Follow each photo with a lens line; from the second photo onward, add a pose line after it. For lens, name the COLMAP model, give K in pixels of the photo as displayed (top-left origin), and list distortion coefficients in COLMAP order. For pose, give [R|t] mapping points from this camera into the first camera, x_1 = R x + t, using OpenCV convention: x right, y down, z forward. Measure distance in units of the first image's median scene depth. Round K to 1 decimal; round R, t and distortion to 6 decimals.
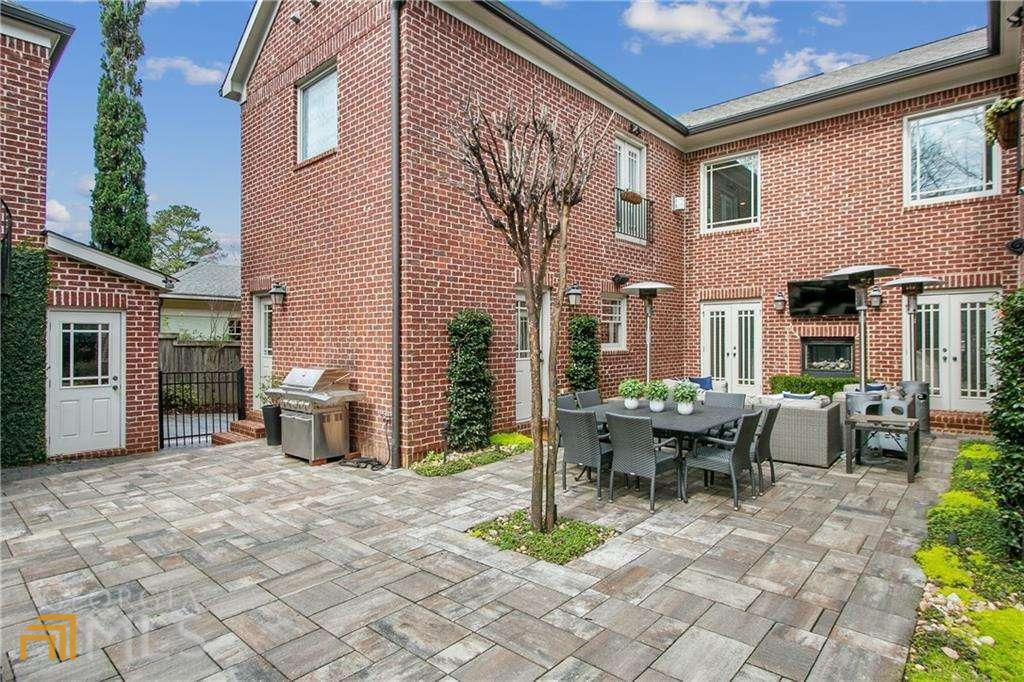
lens RADIAL K [[536.8, 0, 513.8], [0, 536.8, 339.3], [0, 0, 1]] dist [0.013714, 0.001515]
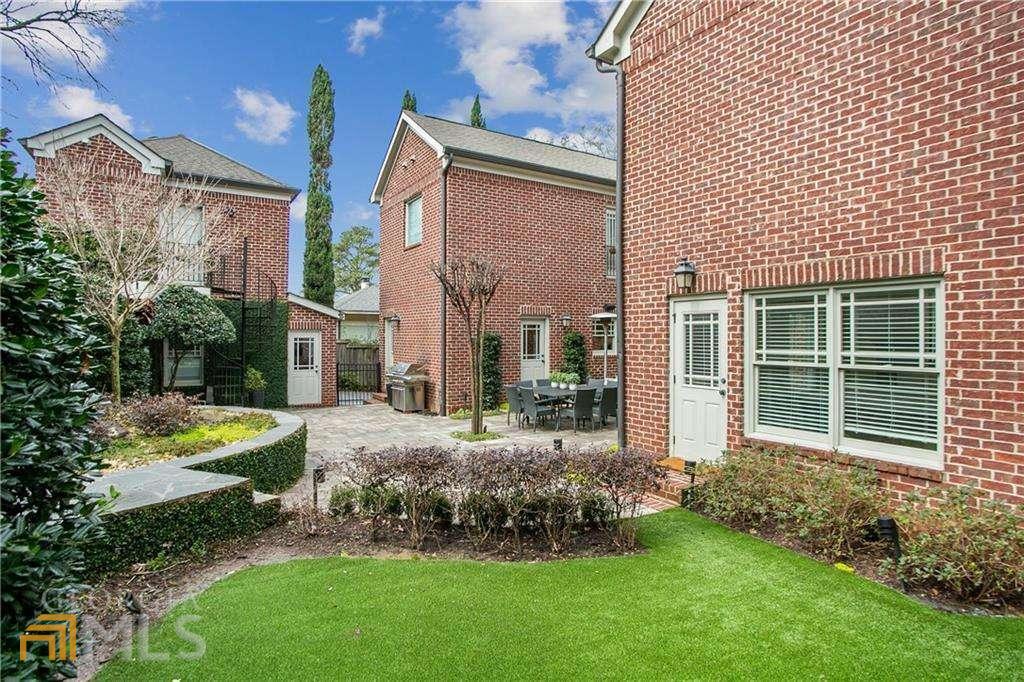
lens RADIAL K [[539.2, 0, 512.8], [0, 539.2, 337.9], [0, 0, 1]] dist [0.002940, 0.000572]
pose [[0.961658, 0.005488, -0.274198, 0.366683], [-0.005399, 0.999985, 0.001081, -0.028230], [0.274200, 0.000441, 0.961673, -0.521245]]
